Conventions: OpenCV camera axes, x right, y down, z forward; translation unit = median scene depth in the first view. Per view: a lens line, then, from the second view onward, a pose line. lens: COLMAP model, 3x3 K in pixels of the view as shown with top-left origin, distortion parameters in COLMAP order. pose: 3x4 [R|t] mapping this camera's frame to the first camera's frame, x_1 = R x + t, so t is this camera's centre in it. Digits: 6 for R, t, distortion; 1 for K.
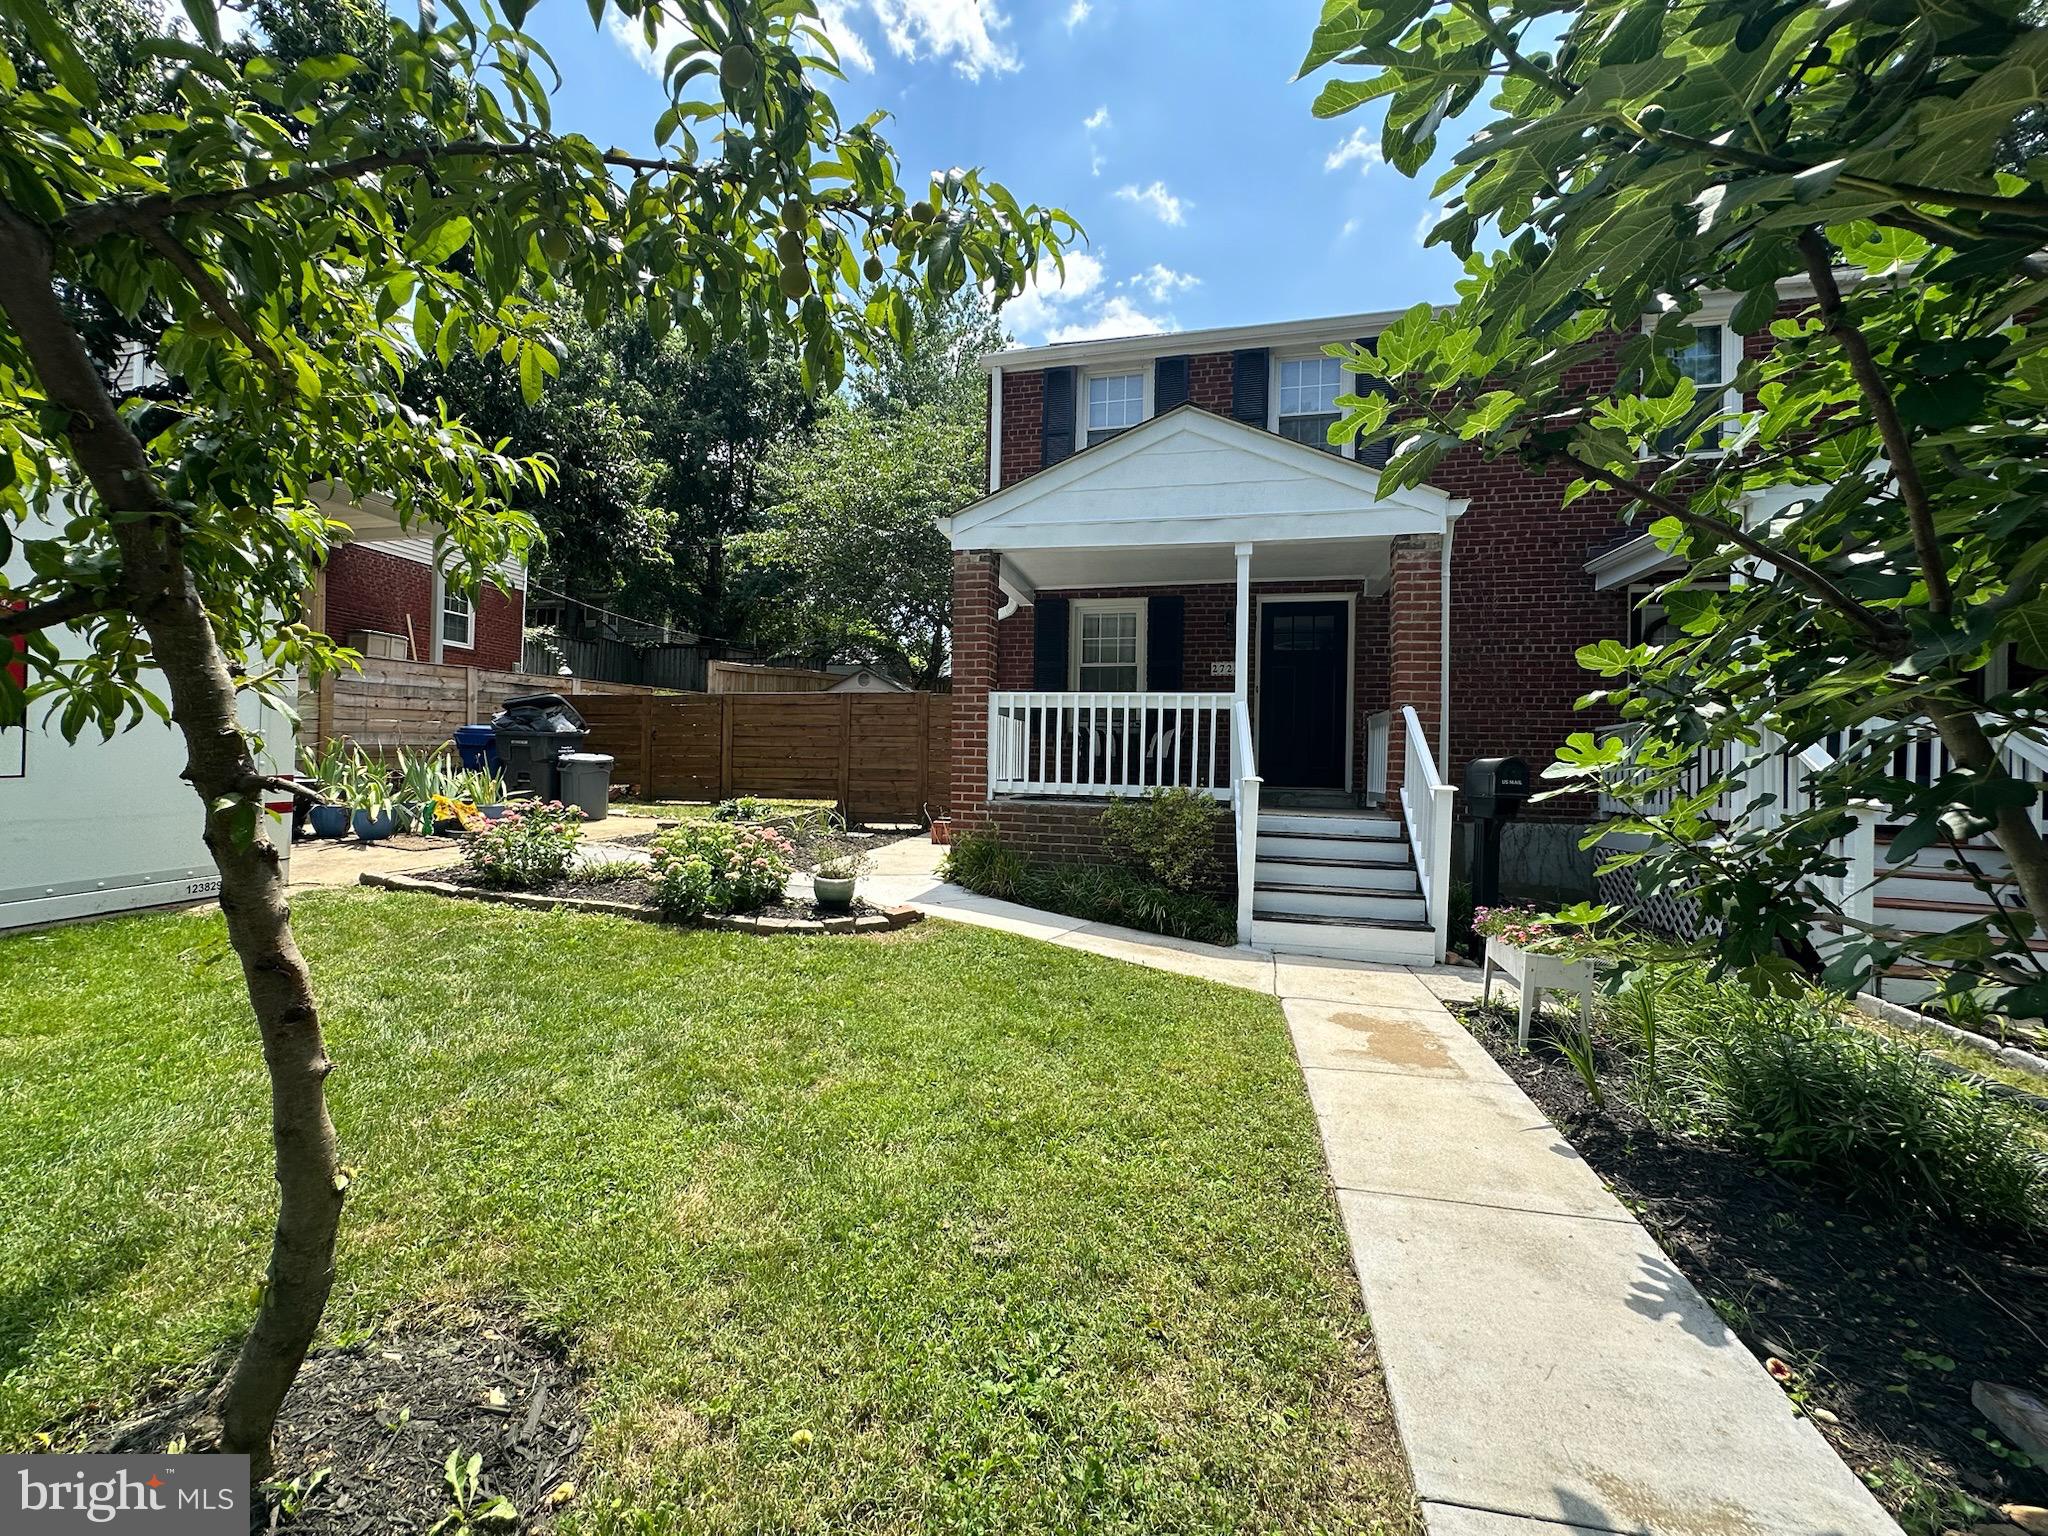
lens RADIAL K [[818.2, 0, 1026.0], [0, 818.2, 766.4], [0, 0, 1]] dist [0.001416, 0.000231]
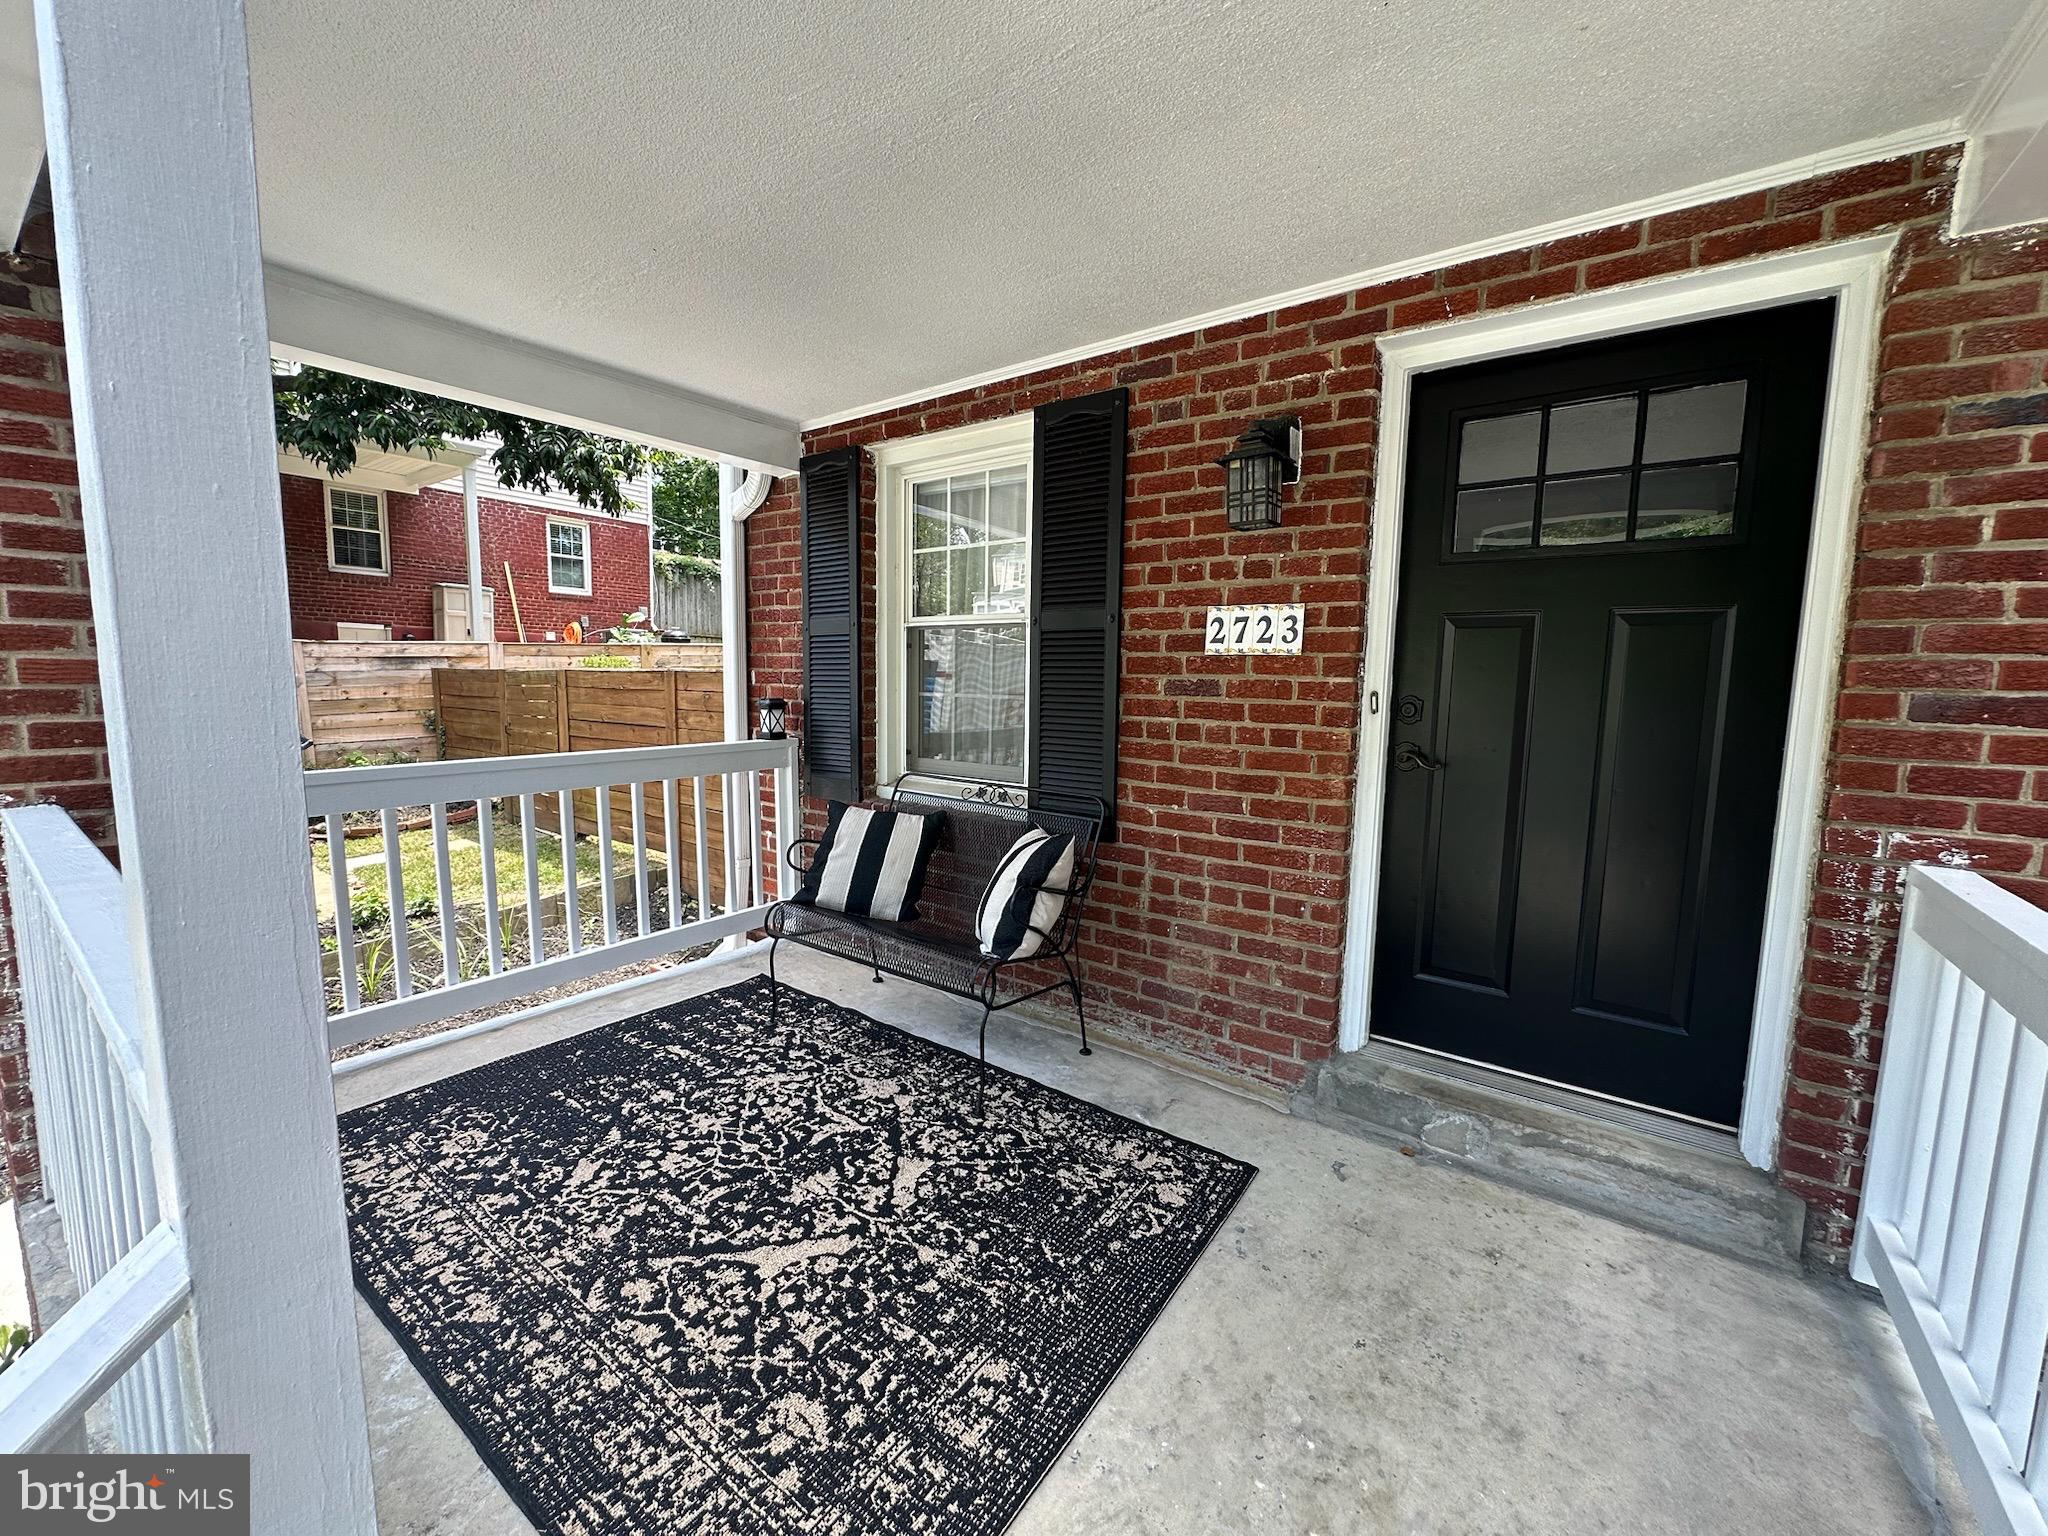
lens RADIAL K [[818.2, 0, 1015.4], [0, 818.2, 768.4], [0, 0, 1]] dist [0.001416, 0.000231]
pose [[0.929692, 0.040910, -0.366060, 0.270286], [-0.004450, 0.994988, 0.099897, -0.098274], [0.368312, -0.091245, 0.925214, 0.691471]]
